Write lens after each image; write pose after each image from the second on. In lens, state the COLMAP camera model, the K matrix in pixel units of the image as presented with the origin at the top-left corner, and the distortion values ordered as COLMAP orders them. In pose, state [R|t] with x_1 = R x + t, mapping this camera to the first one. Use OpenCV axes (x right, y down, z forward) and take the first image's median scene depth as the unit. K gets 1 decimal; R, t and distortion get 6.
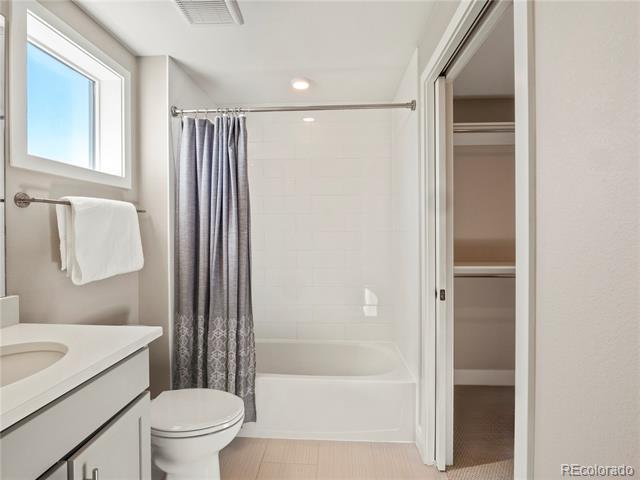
lens RADIAL K [[315.2, 0, 318.9], [0, 315.2, 232.9], [0, 0, 1]] dist [-0.010910, -0.001479]
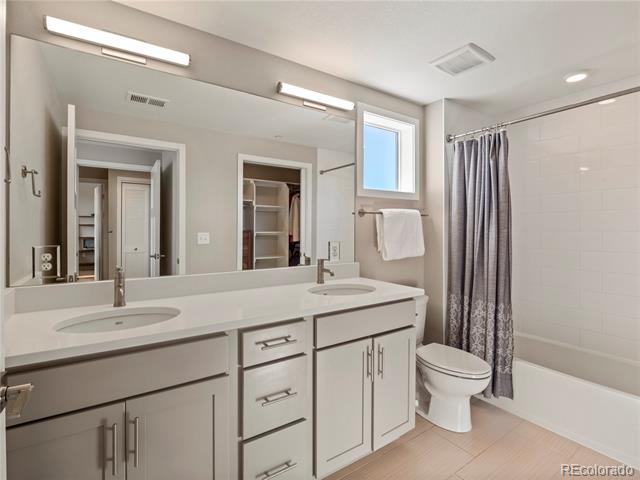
lens RADIAL K [[315.2, 0, 318.9], [0, 315.2, 232.9], [0, 0, 1]] dist [-0.010910, -0.001479]
pose [[0.605779, 0.011740, -0.795546, 0.269714], [-0.007672, 0.999931, 0.008914, 0.001193], [0.795596, 0.000704, 0.605827, -0.237586]]
